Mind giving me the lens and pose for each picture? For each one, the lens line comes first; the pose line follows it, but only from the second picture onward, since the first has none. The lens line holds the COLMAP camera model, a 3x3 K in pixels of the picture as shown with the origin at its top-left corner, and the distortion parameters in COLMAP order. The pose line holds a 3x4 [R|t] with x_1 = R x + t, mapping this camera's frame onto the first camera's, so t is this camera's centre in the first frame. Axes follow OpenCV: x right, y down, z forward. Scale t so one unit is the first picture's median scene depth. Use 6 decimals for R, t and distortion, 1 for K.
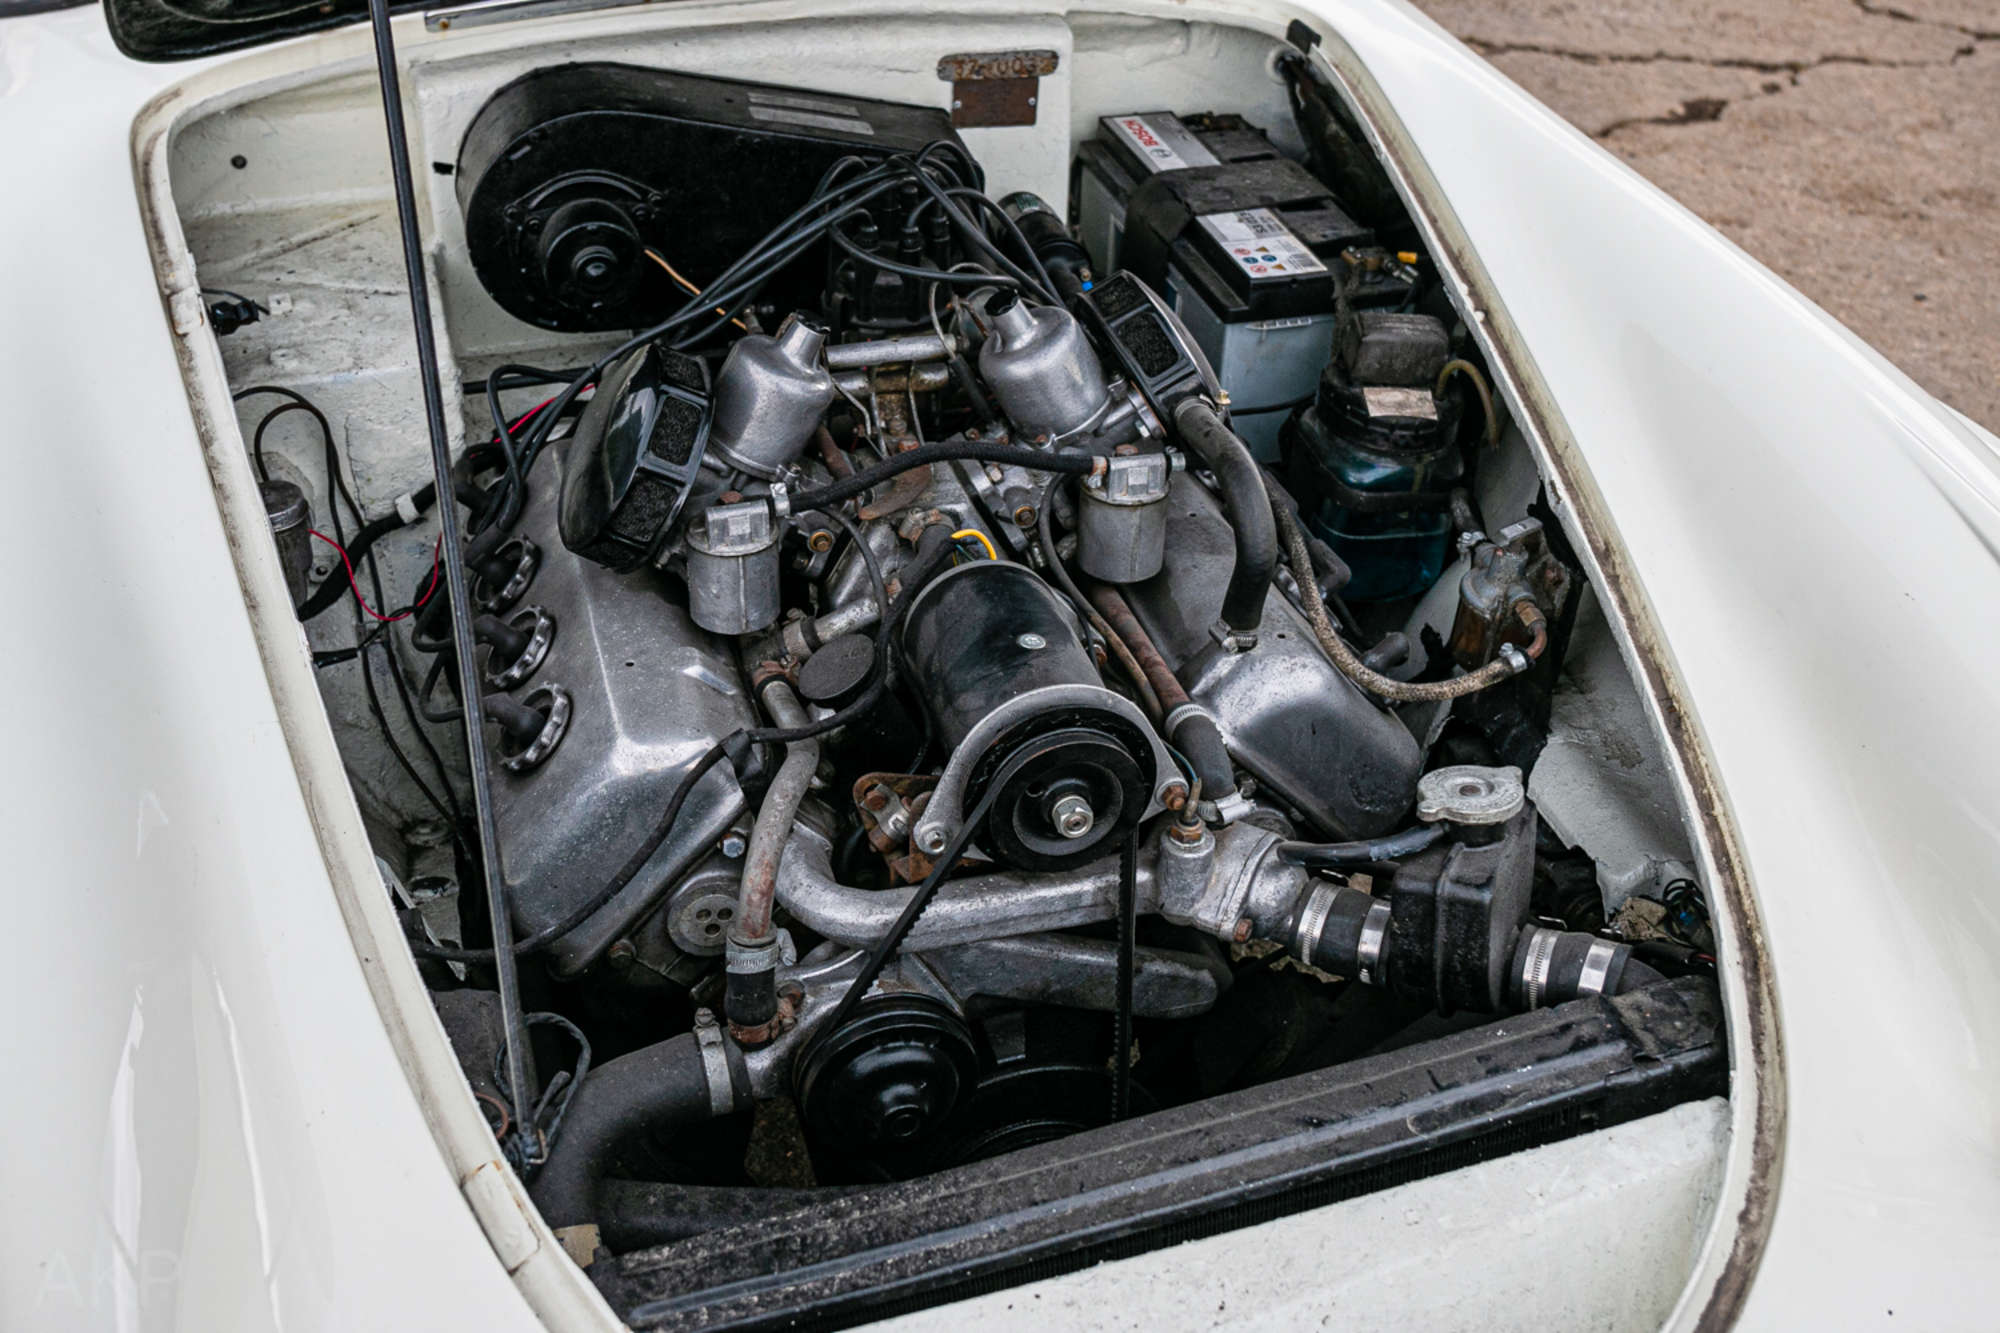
lens RADIAL K [[2176.1, 0, 1000.0], [0, 2176.1, 666.5], [0, 0, 1]] dist [-0.135850, 0.130624]
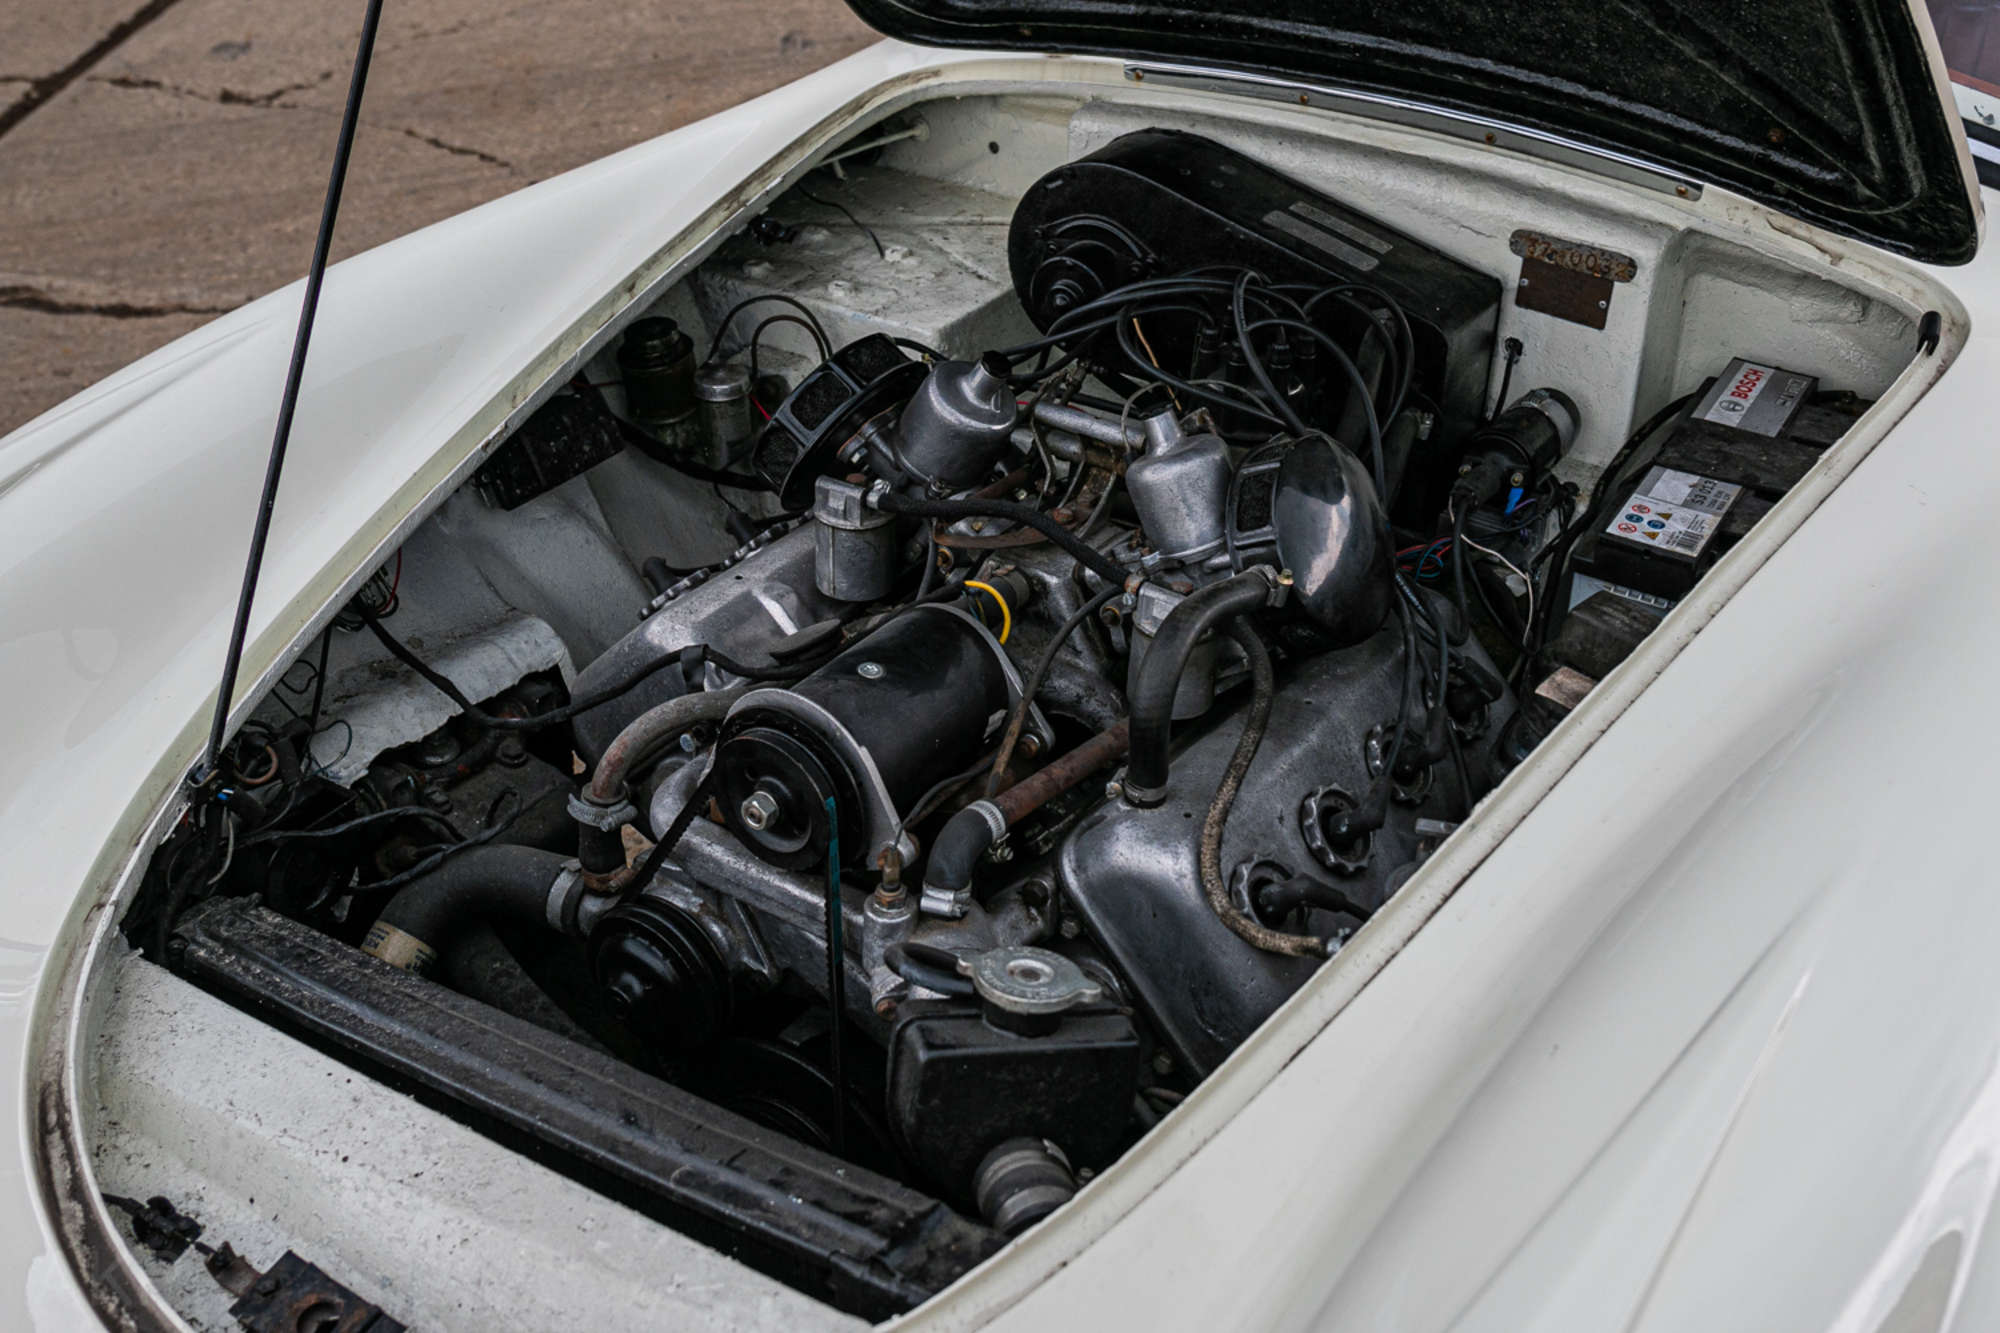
lens RADIAL K [[2176.1, 0, 1000.0], [0, 2176.1, 666.5], [0, 0, 1]] dist [-0.135850, 0.130624]
pose [[0.647679, 0.392988, -0.652742, 0.607769], [-0.433767, 0.894512, 0.108145, -0.126224], [0.626385, 0.213094, 0.749822, 0.193663]]
